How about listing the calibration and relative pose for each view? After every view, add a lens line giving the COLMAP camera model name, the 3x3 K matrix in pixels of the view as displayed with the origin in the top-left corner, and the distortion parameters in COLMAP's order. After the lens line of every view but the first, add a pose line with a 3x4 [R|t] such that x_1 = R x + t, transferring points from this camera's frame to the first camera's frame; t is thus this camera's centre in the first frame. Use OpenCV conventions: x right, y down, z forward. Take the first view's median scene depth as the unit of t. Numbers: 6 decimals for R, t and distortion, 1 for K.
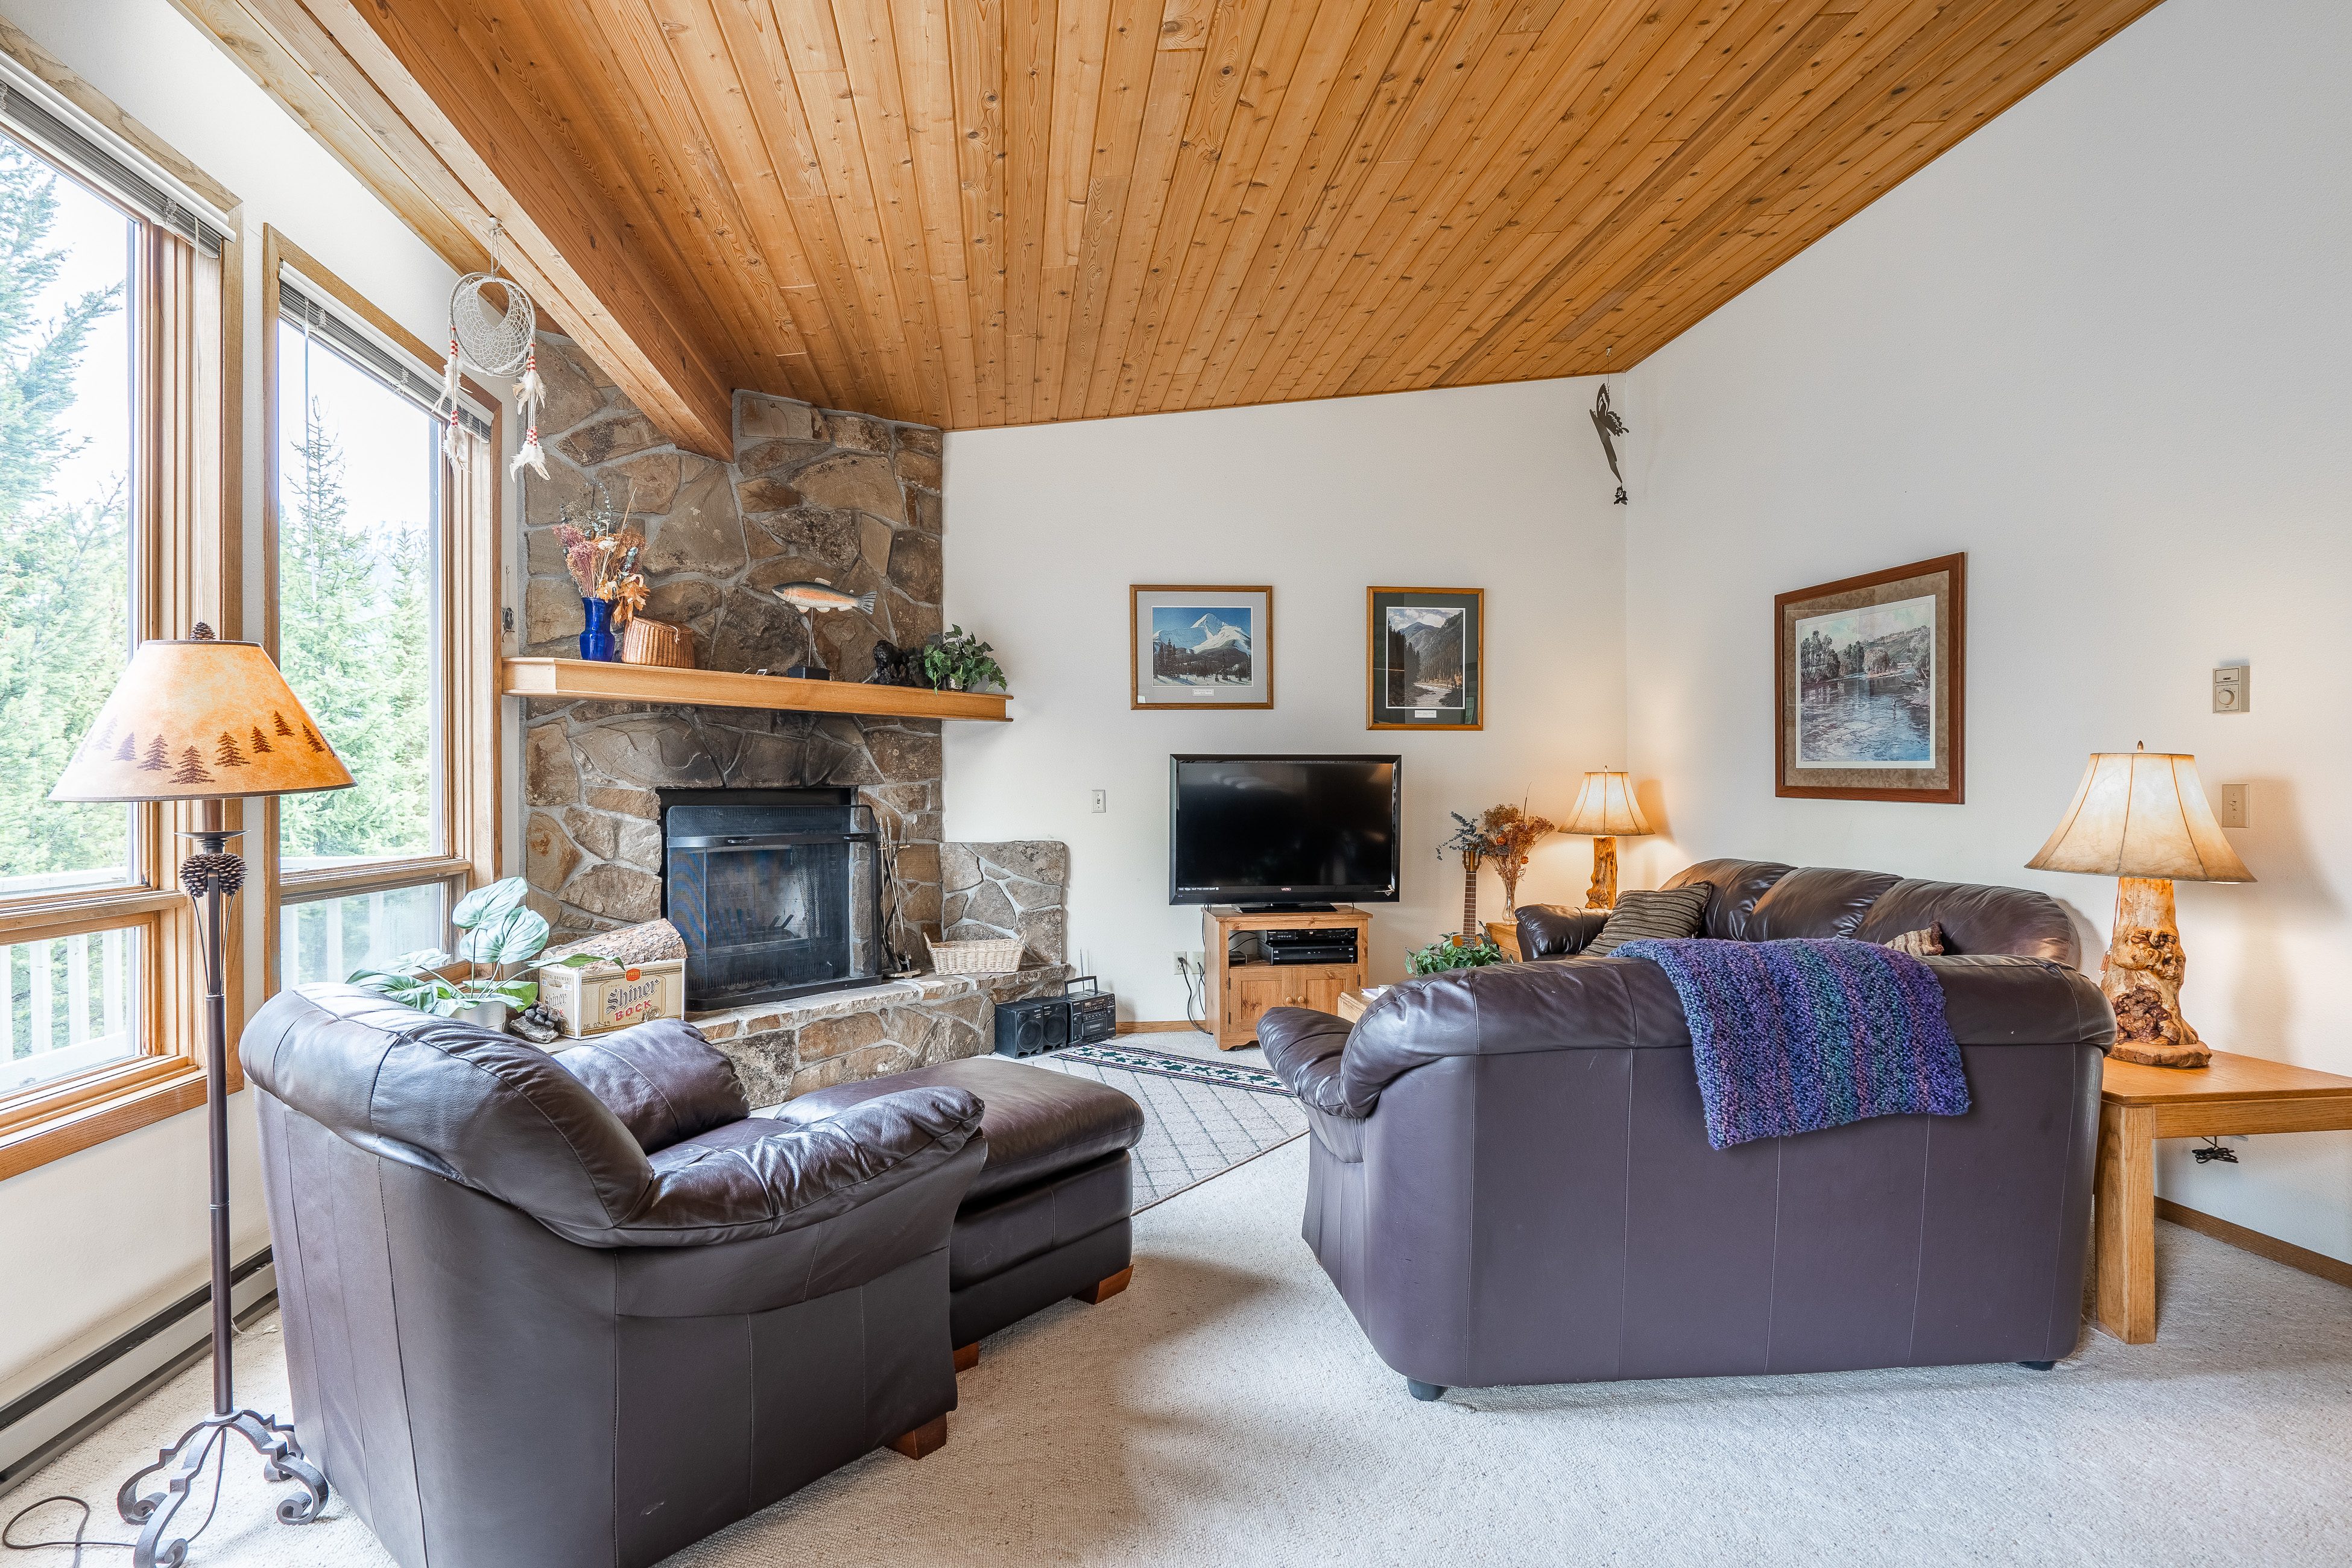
lens RADIAL K [[1251.7, 0, 1167.0], [0, 1251.7, 765.2], [0, 0, 1]] dist [0.002384, 0.000166]
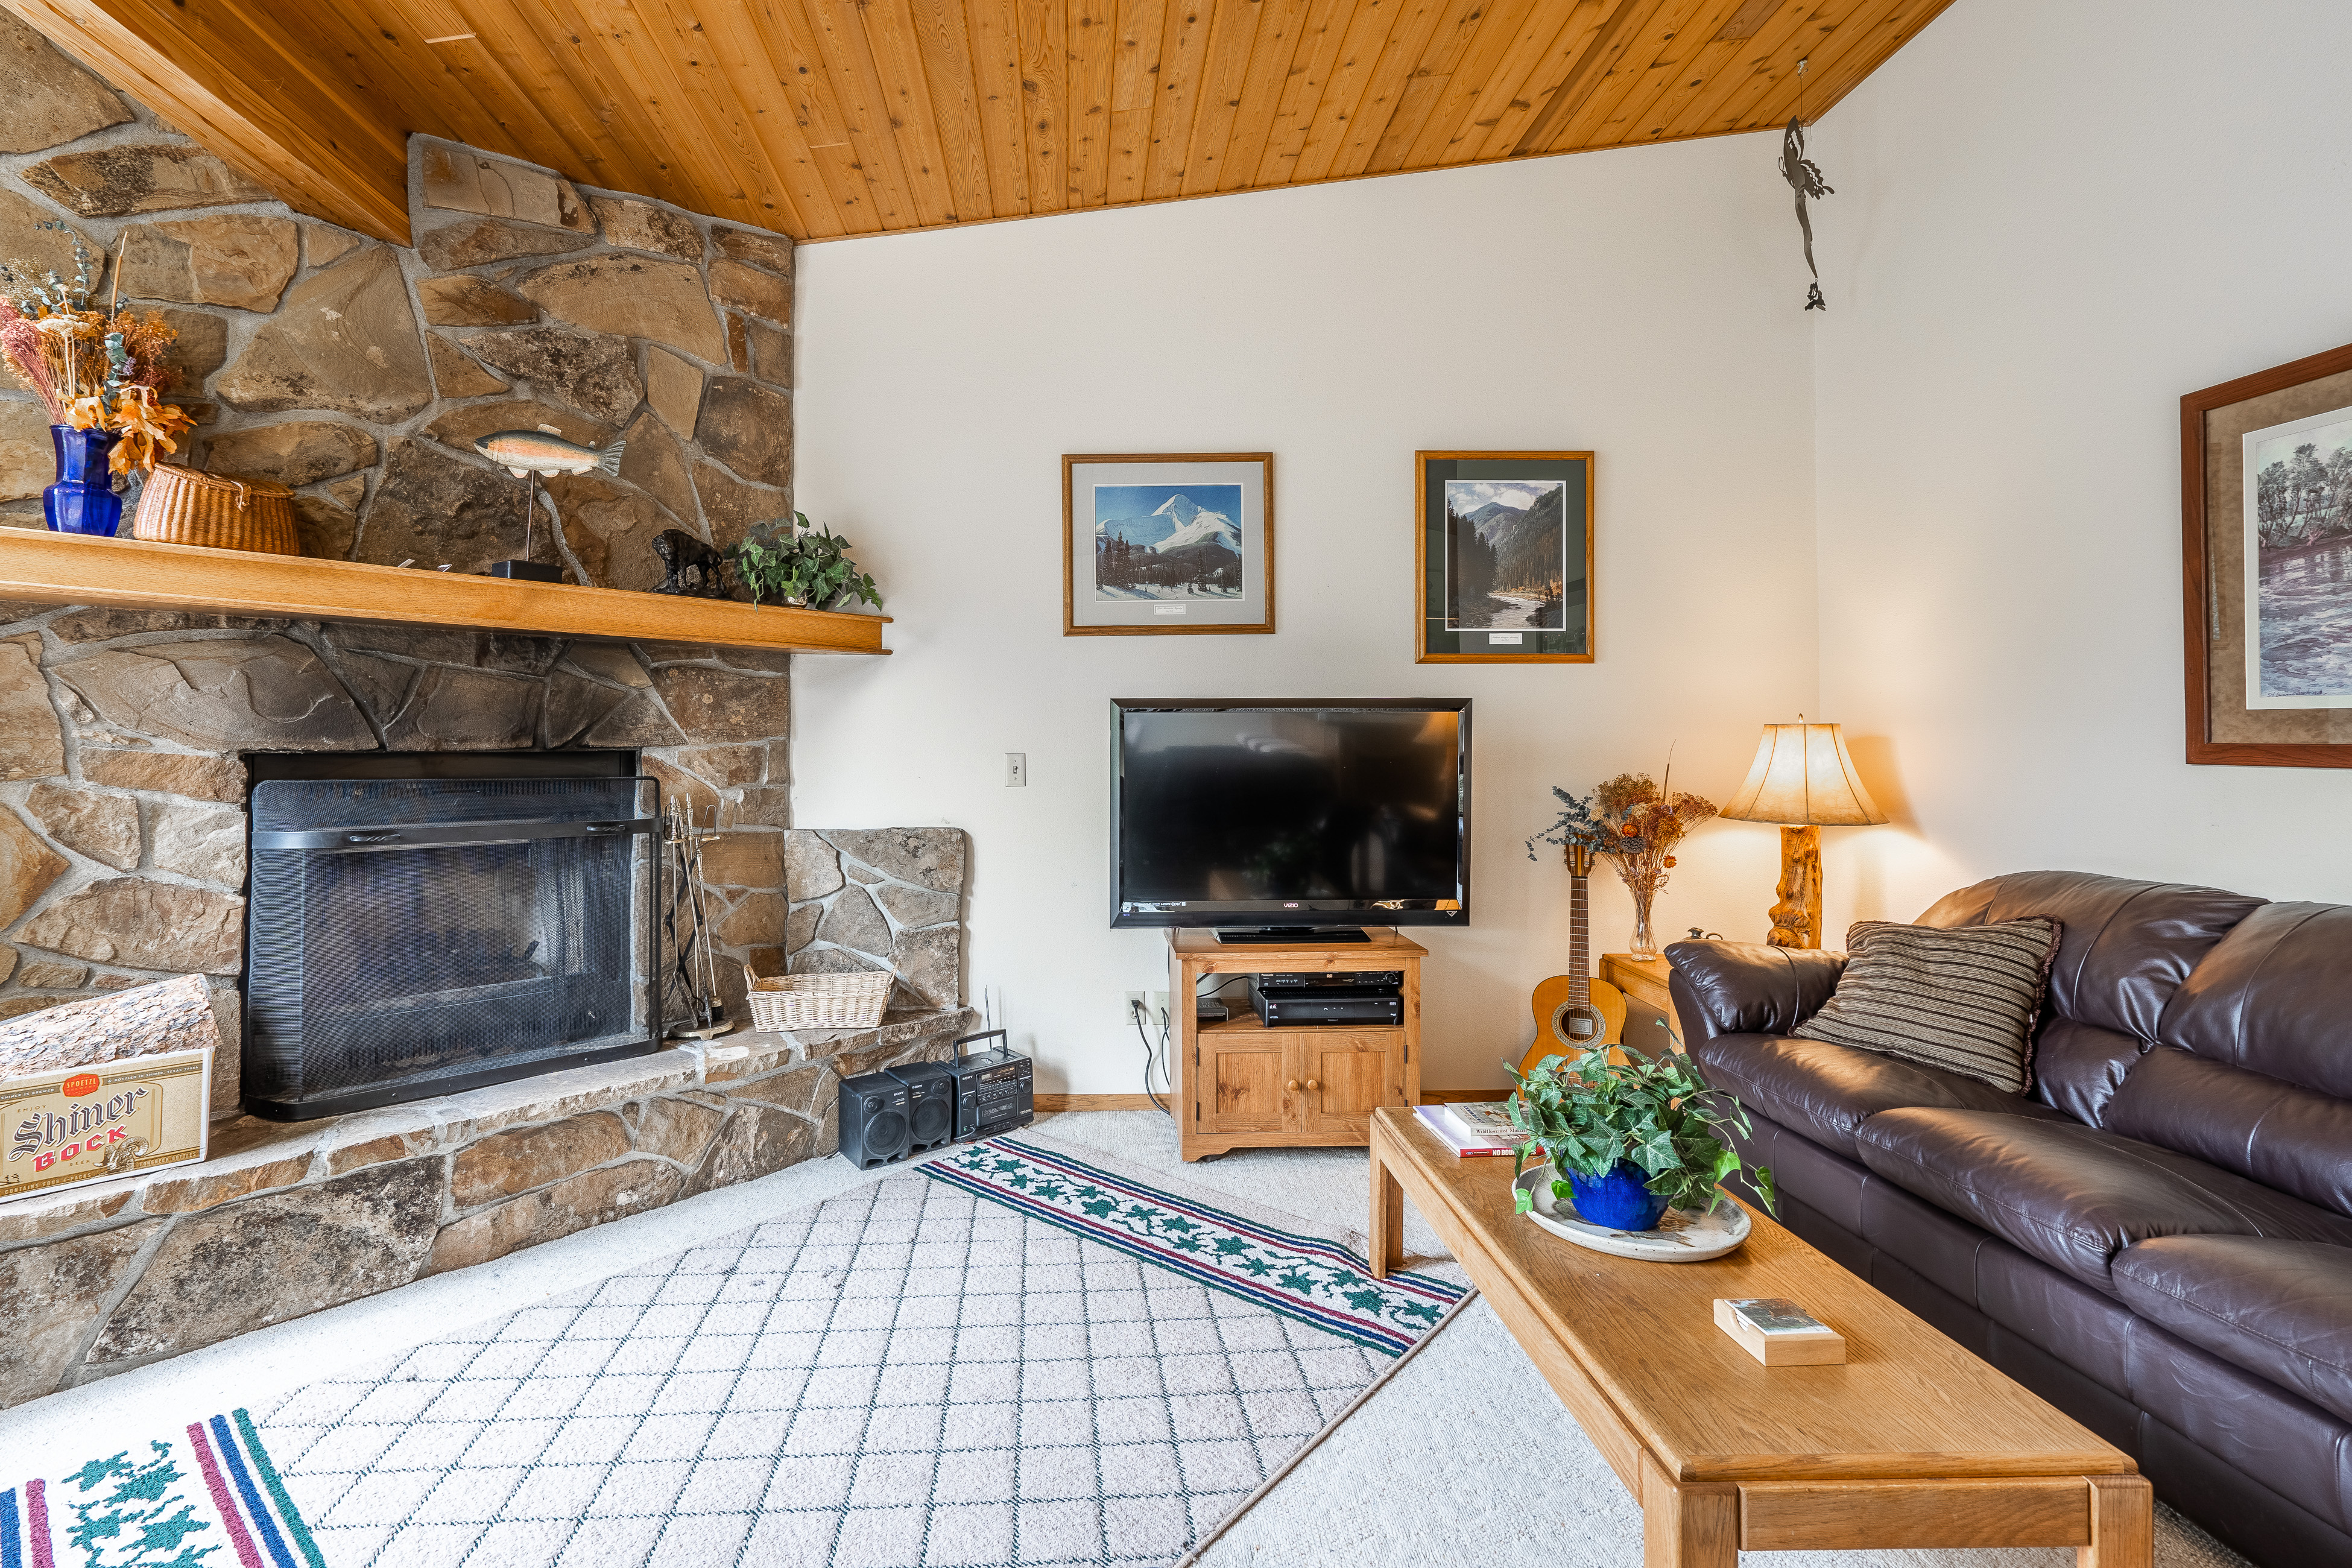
lens RADIAL K [[1098.8, 0, 1098.7], [0, 1098.8, 733.0], [0, 0, 1]] dist [-0.001231, -0.000973]
pose [[0.993548, -0.003806, -0.113349, 0.064480], [0.004019, 0.999991, 0.001651, 0.008687], [0.113342, -0.002096, 0.993554, 0.445684]]
